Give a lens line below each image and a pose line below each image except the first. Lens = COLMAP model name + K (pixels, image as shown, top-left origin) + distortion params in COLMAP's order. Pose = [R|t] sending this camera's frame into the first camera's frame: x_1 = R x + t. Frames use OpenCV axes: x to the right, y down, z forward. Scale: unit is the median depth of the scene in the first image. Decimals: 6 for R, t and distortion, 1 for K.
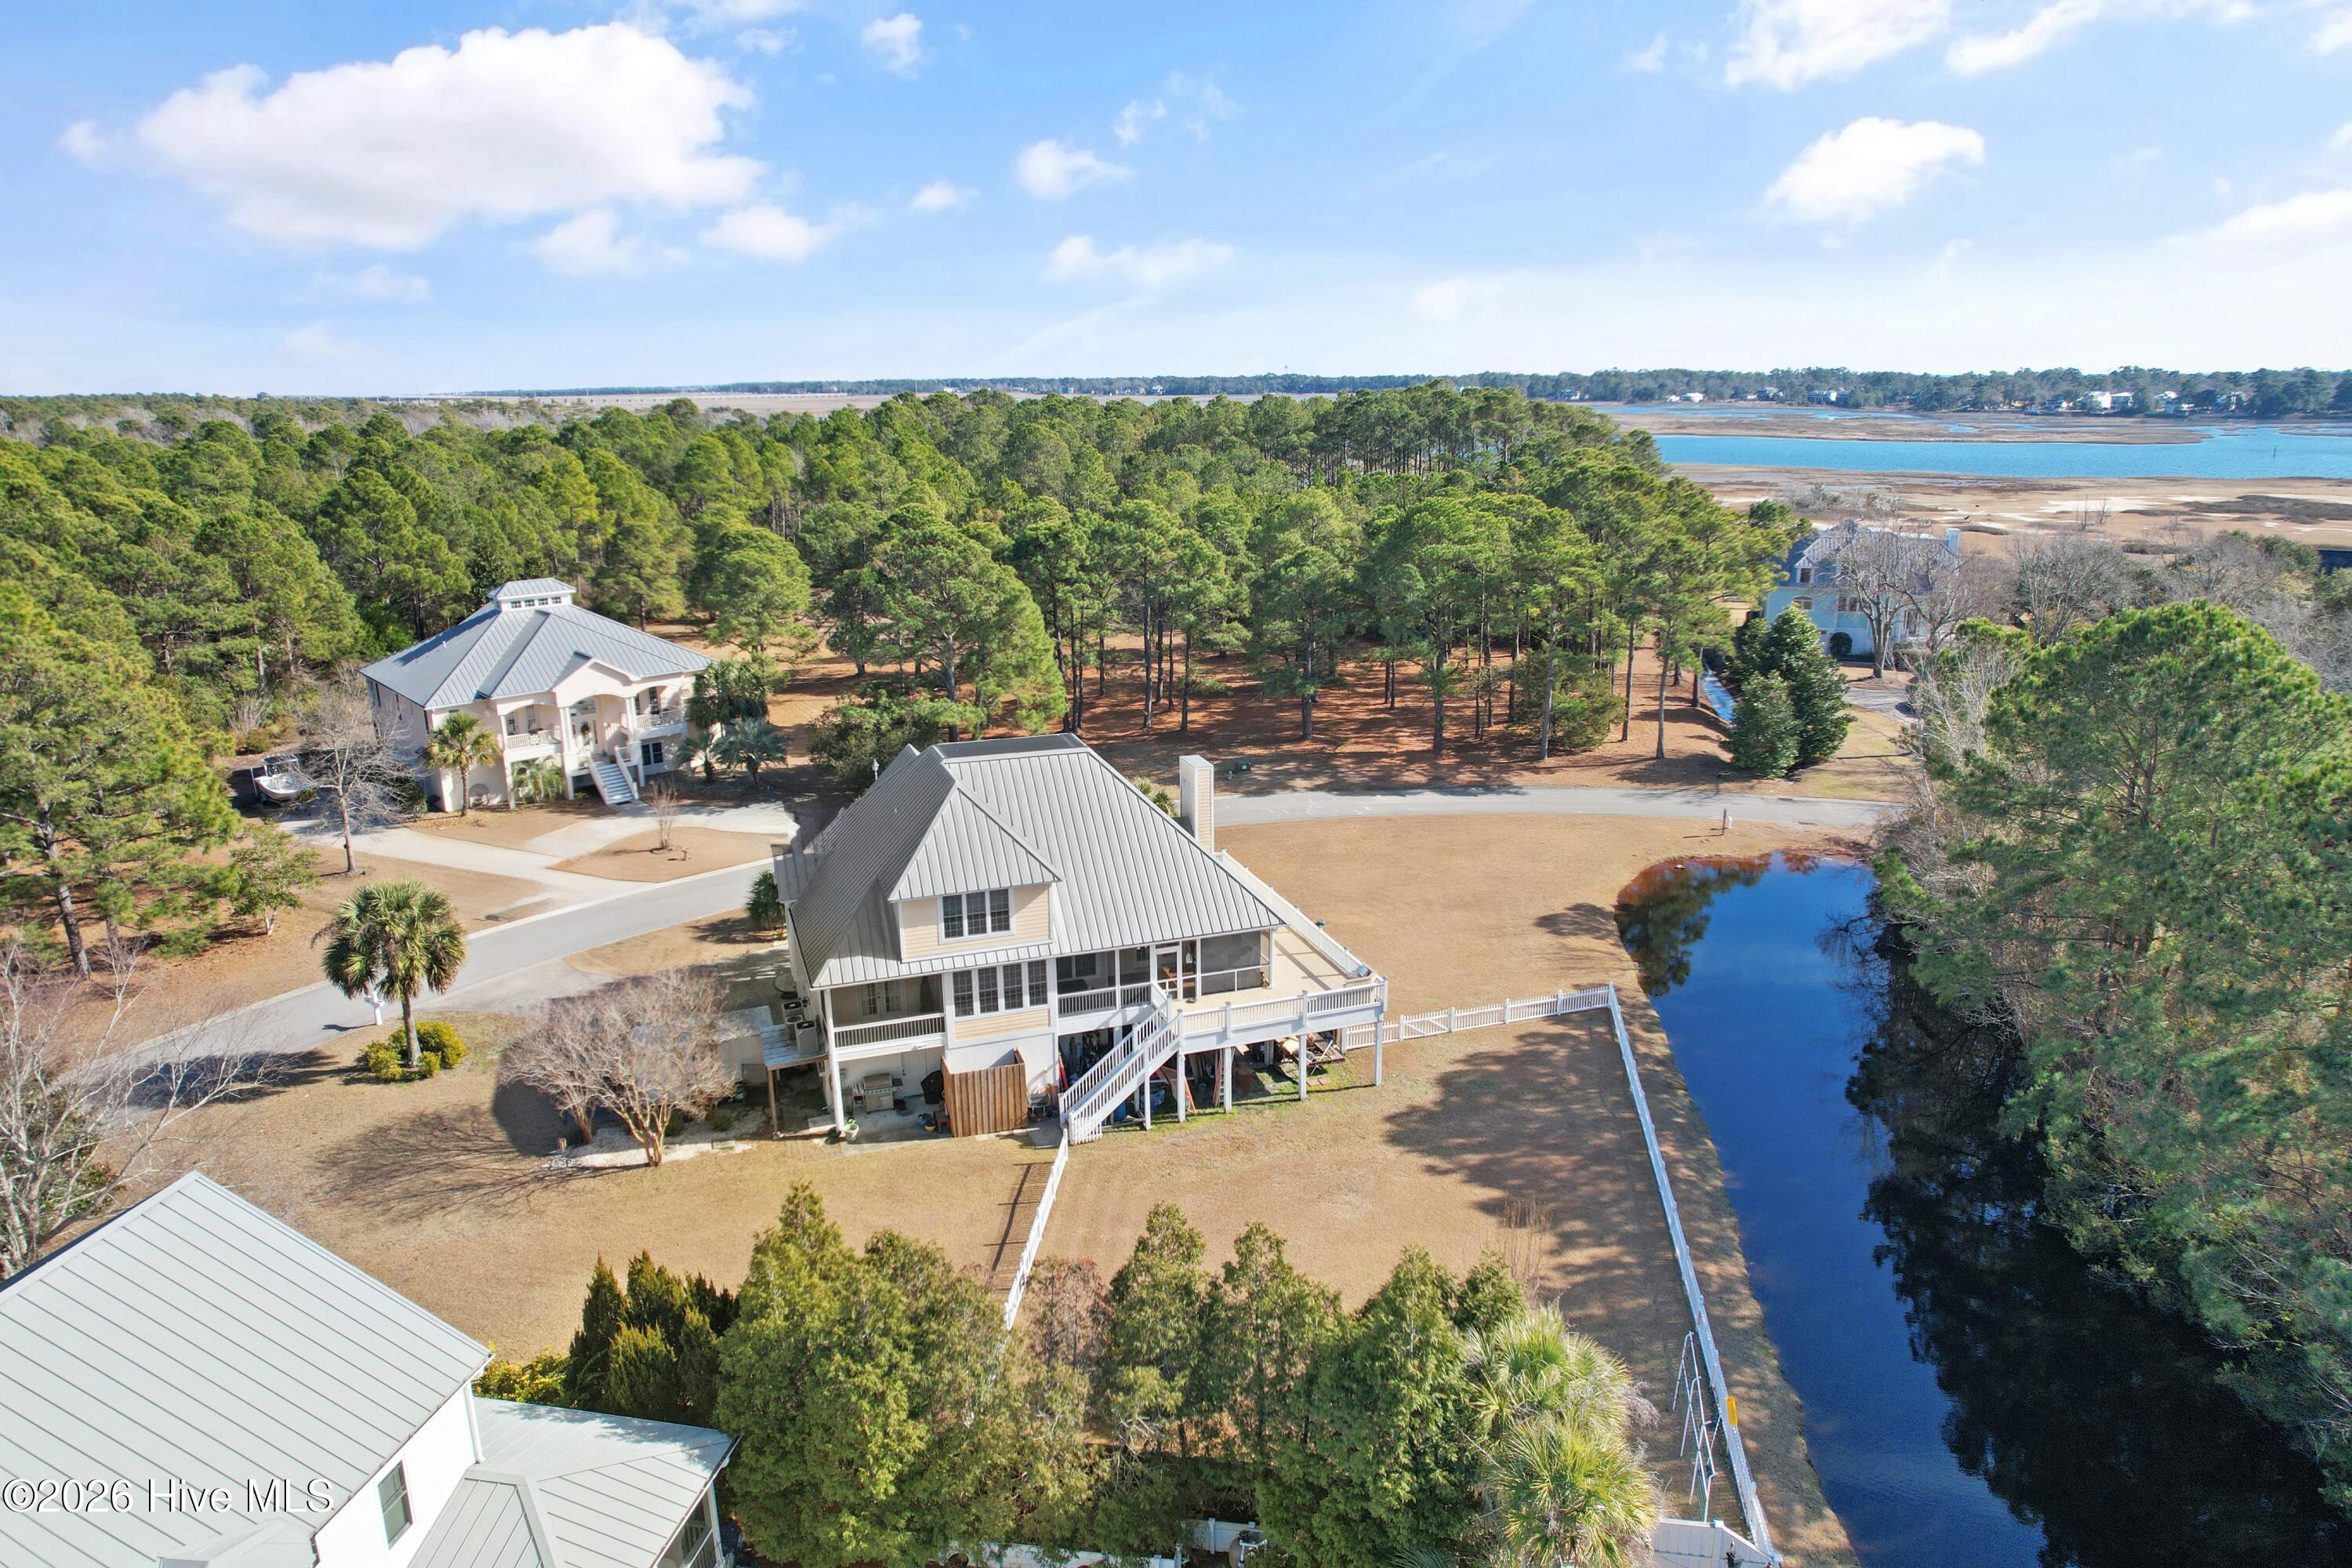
lens RADIAL K [[1528.8, 0, 1207.4], [0, 1528.8, 775.2], [0, 0, 1]] dist [-0.058872, 0.044298]
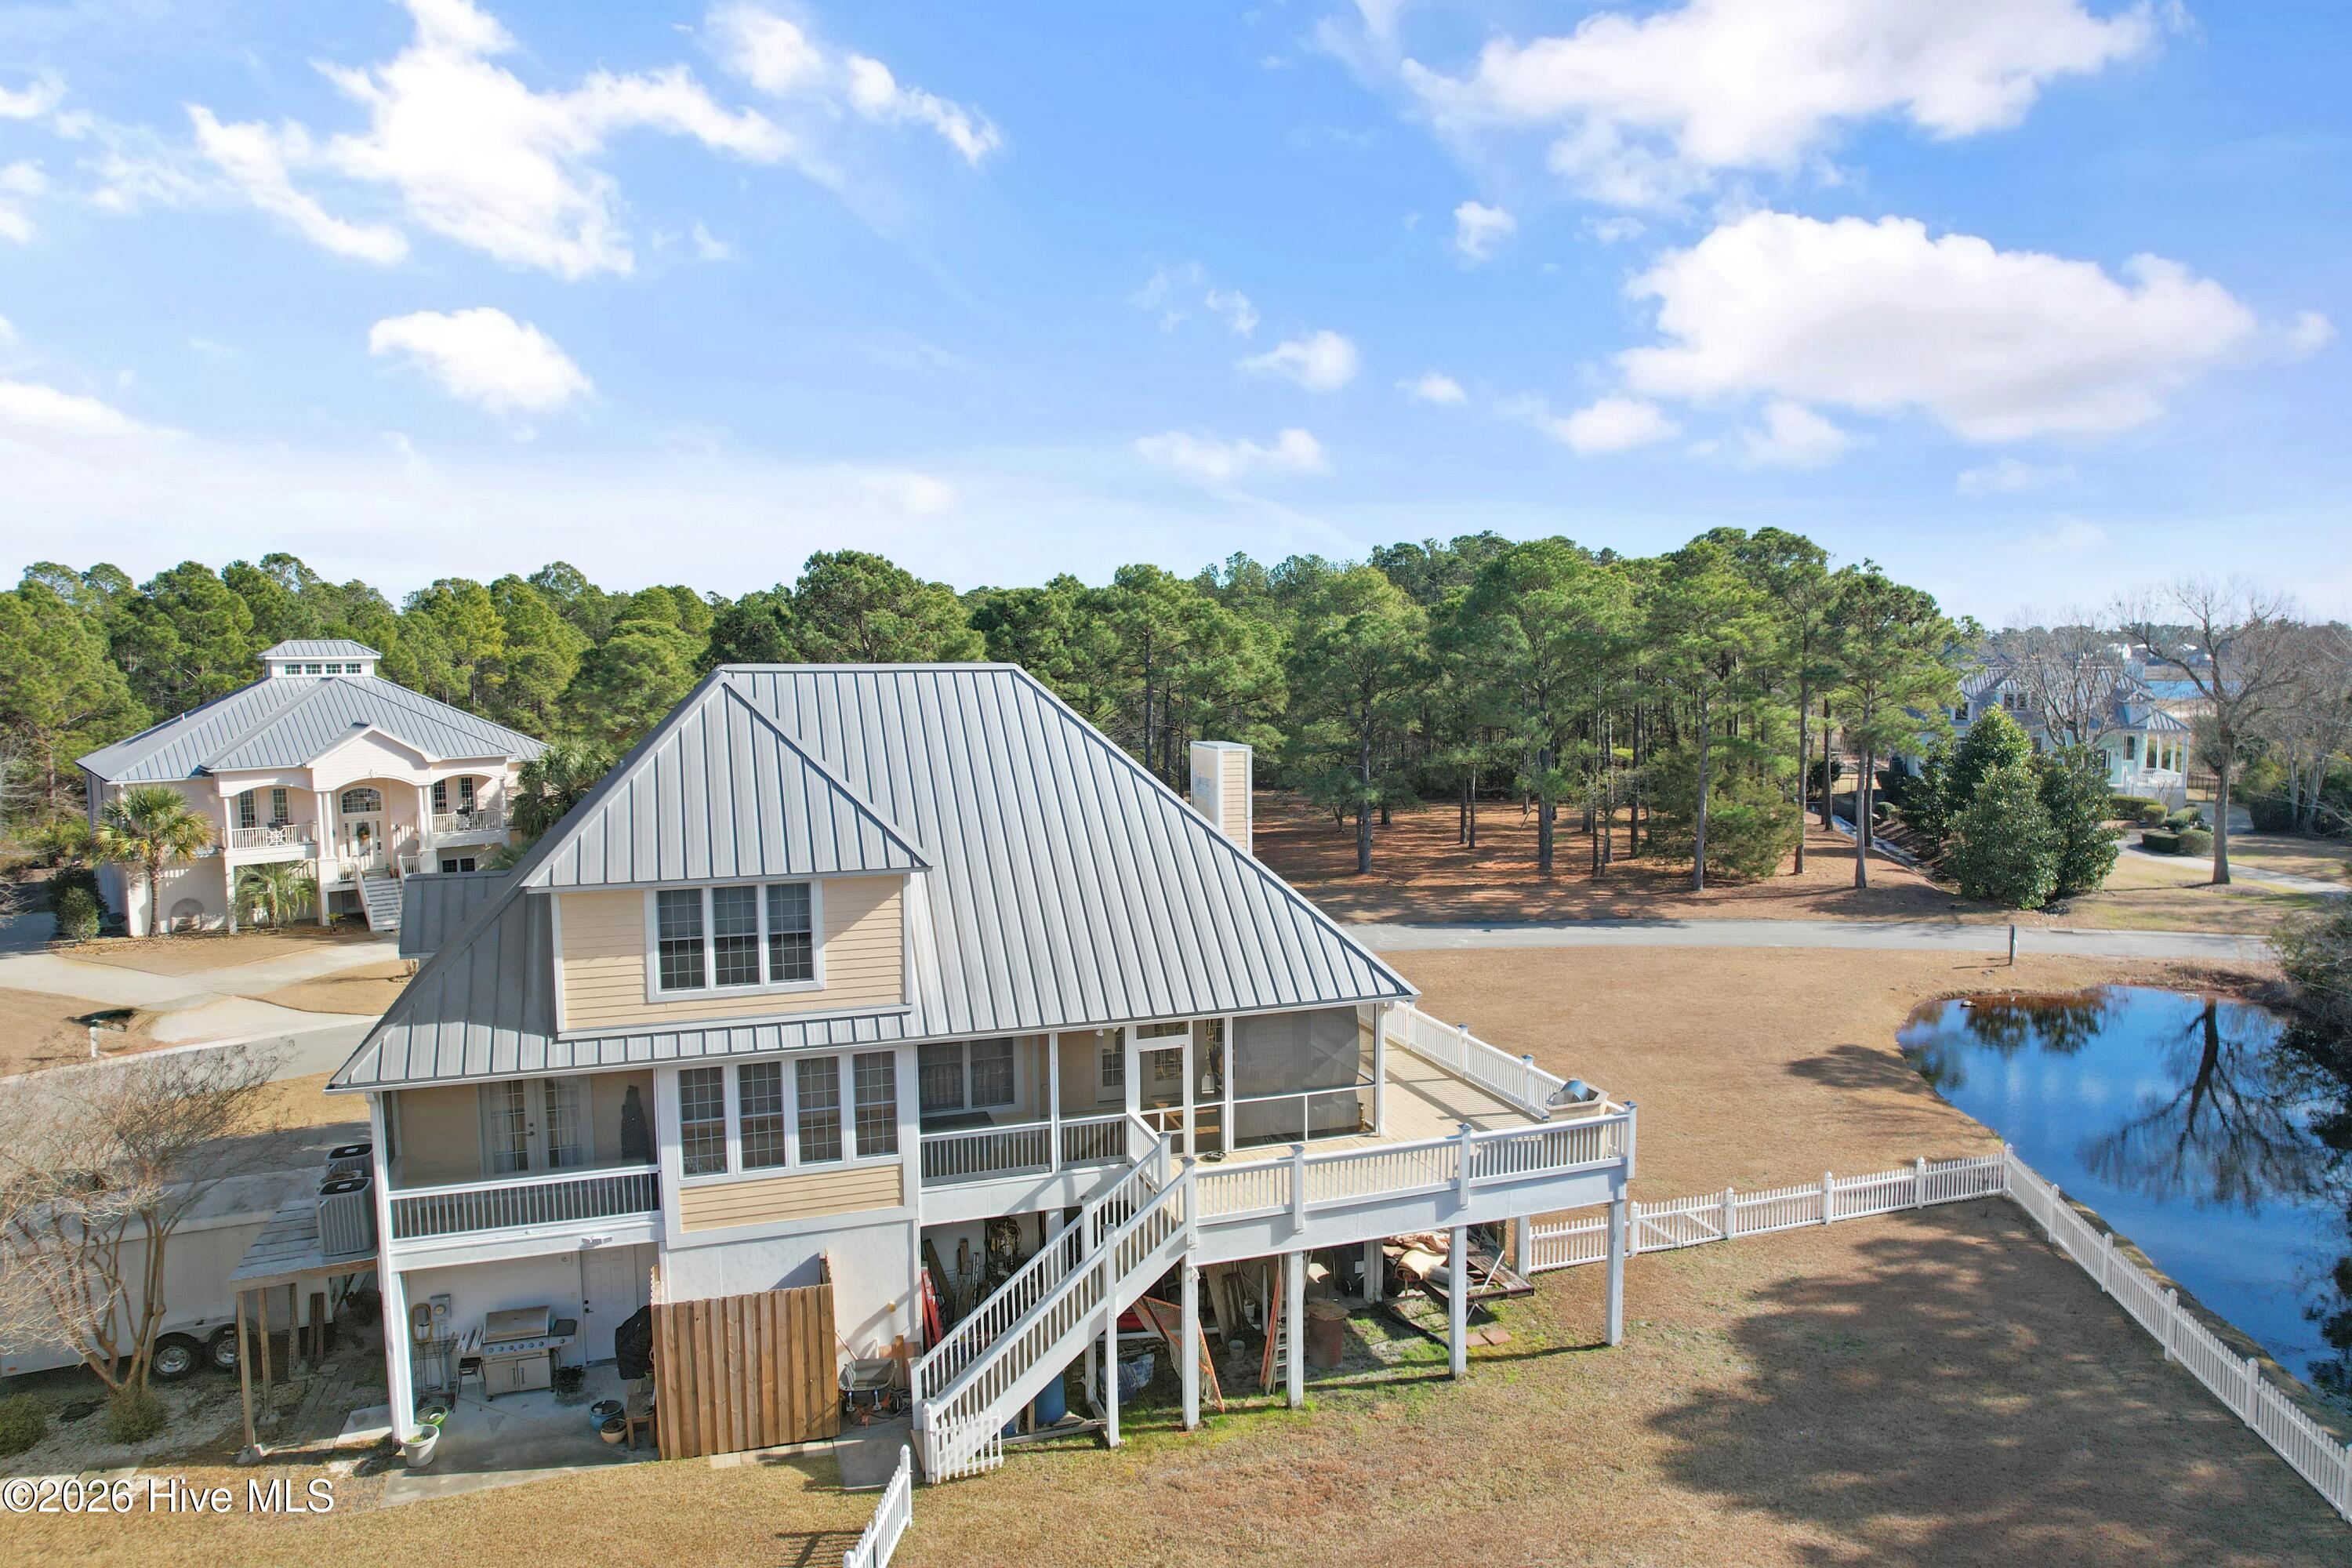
lens RADIAL K [[1530.9, 0, 1203.7], [0, 1530.9, 778.0], [0, 0, 1]] dist [-0.080852, 0.076173]
pose [[0.999940, 0.002681, -0.010616, -0.008769], [-0.004480, 0.984870, -0.173234, 0.114806], [0.009991, 0.173272, 0.984823, 0.521841]]
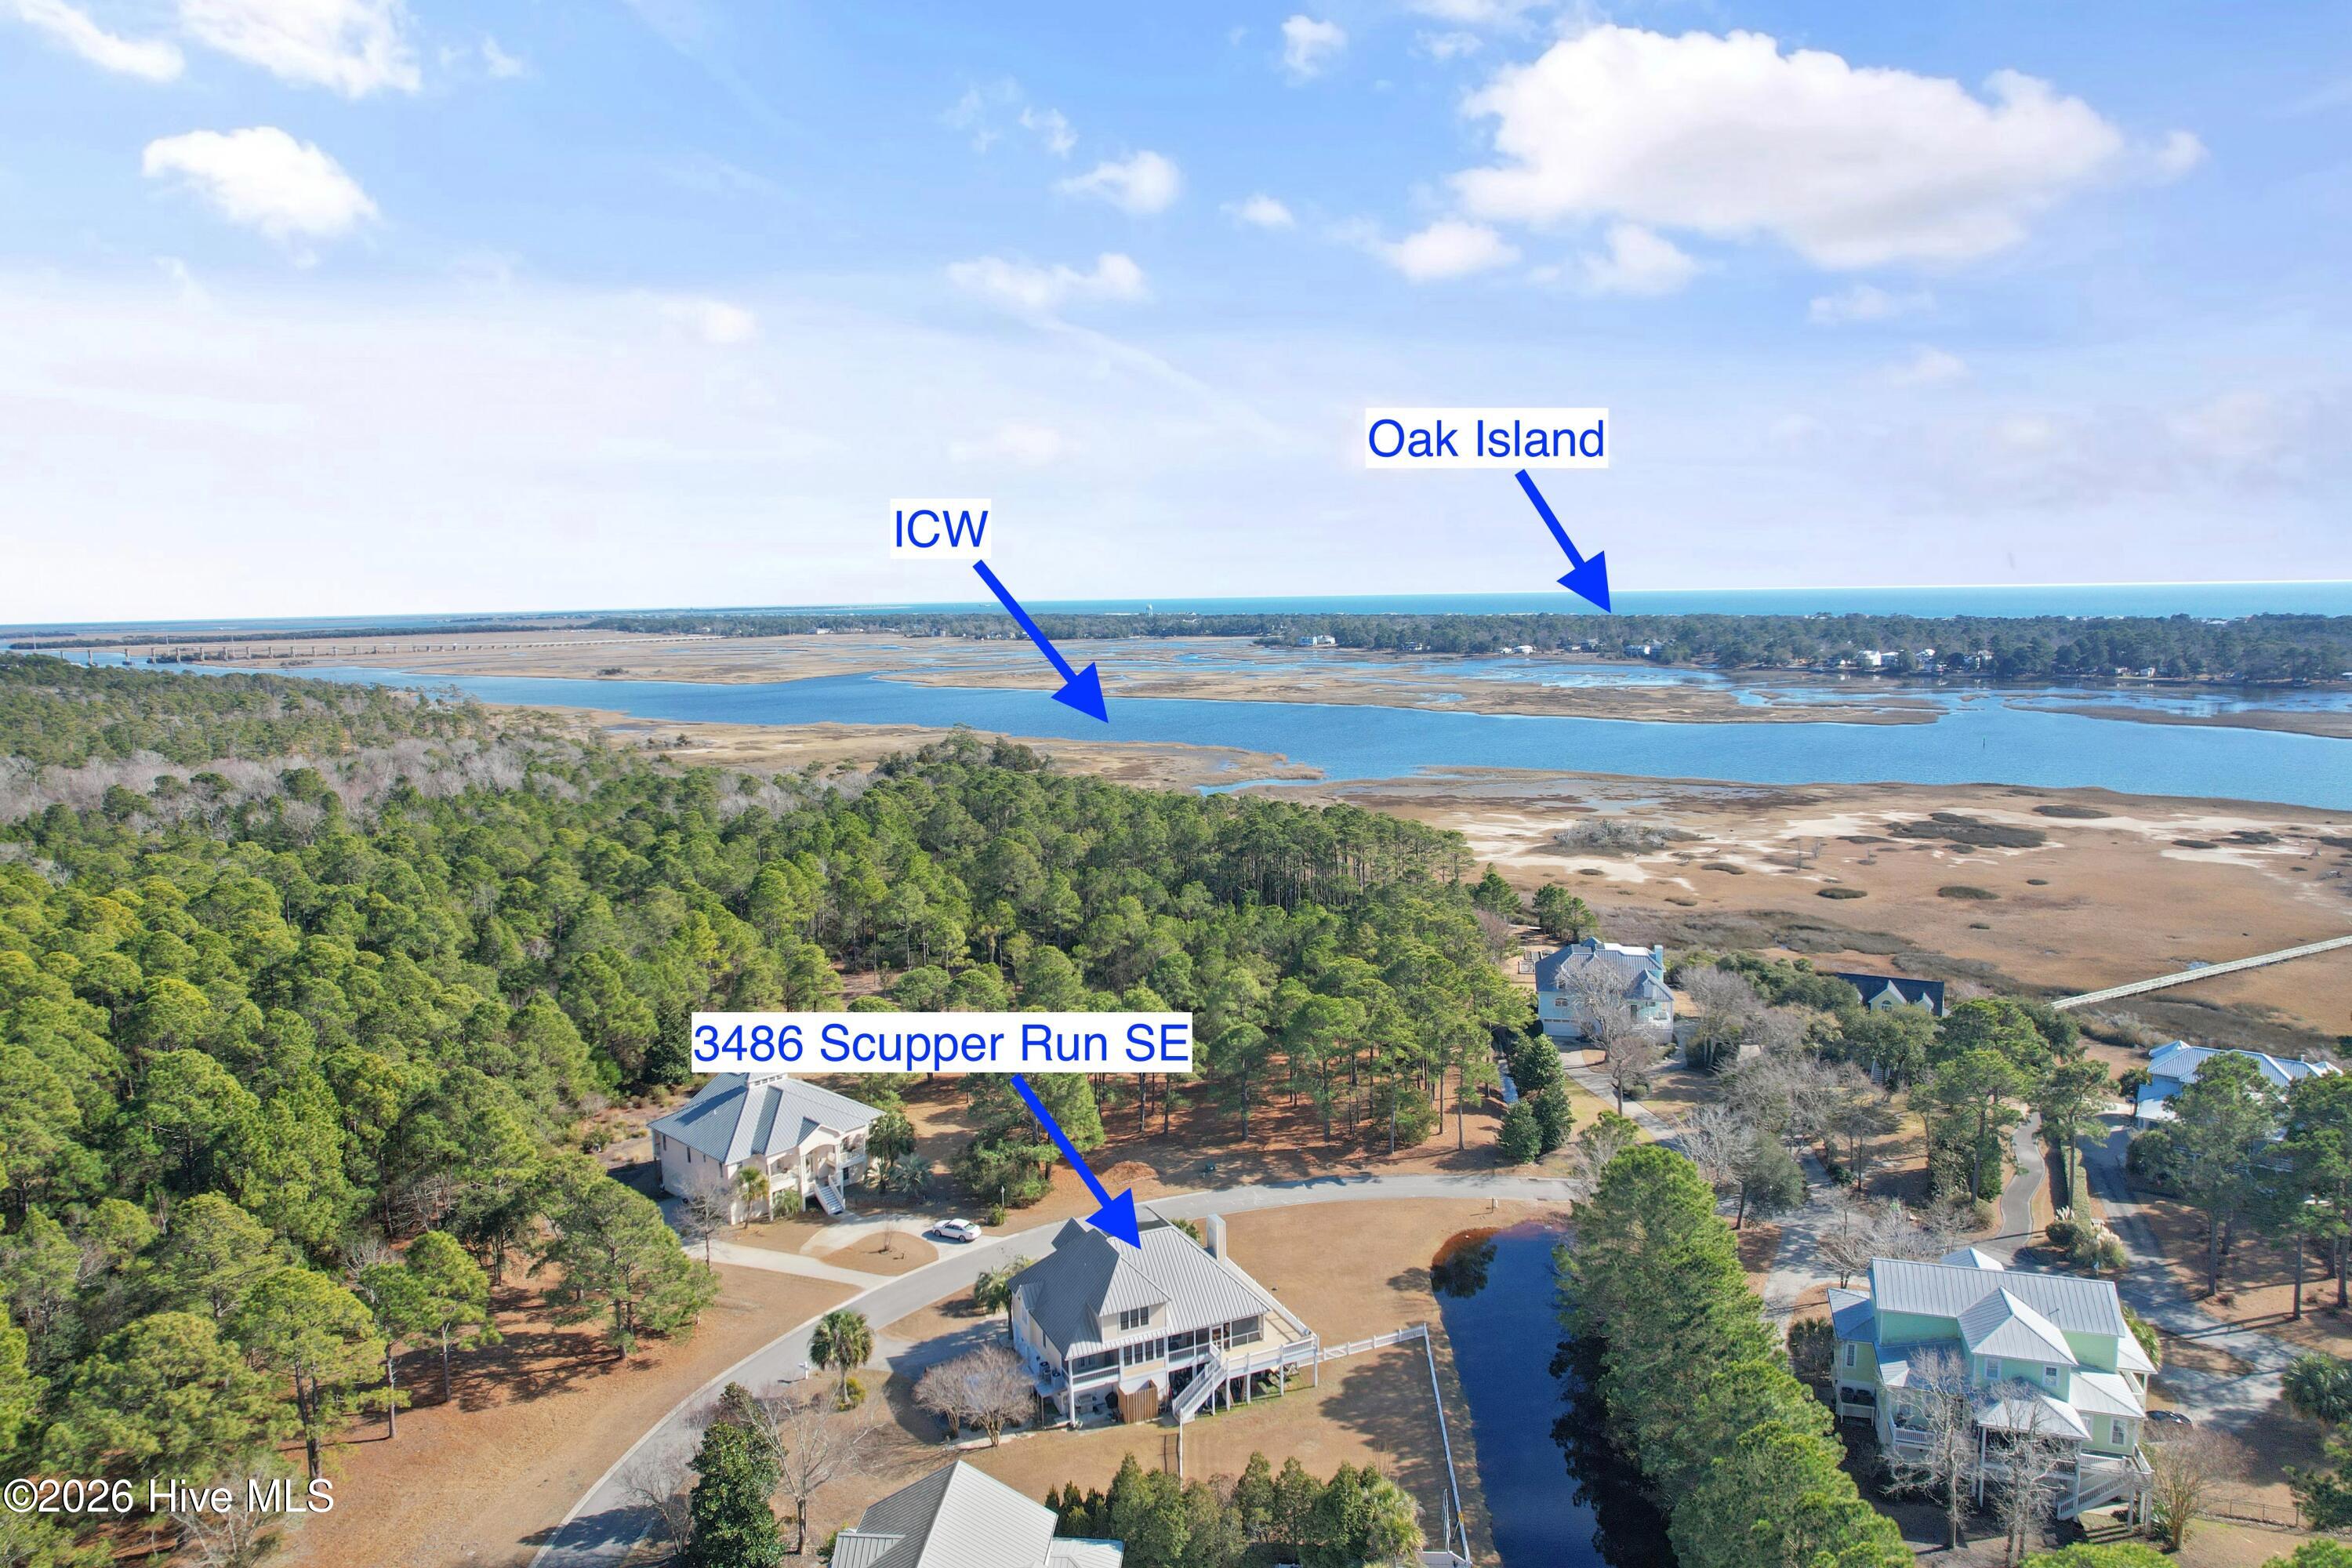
lens RADIAL K [[1528.8, 0, 1207.4], [0, 1528.8, 775.2], [0, 0, 1]] dist [-0.058872, 0.044298]
pose [[0.995648, -0.019106, 0.091213, -0.218395], [0.031397, 0.990310, -0.135278, -0.364358], [-0.087745, 0.137554, 0.986600, -1.209588]]
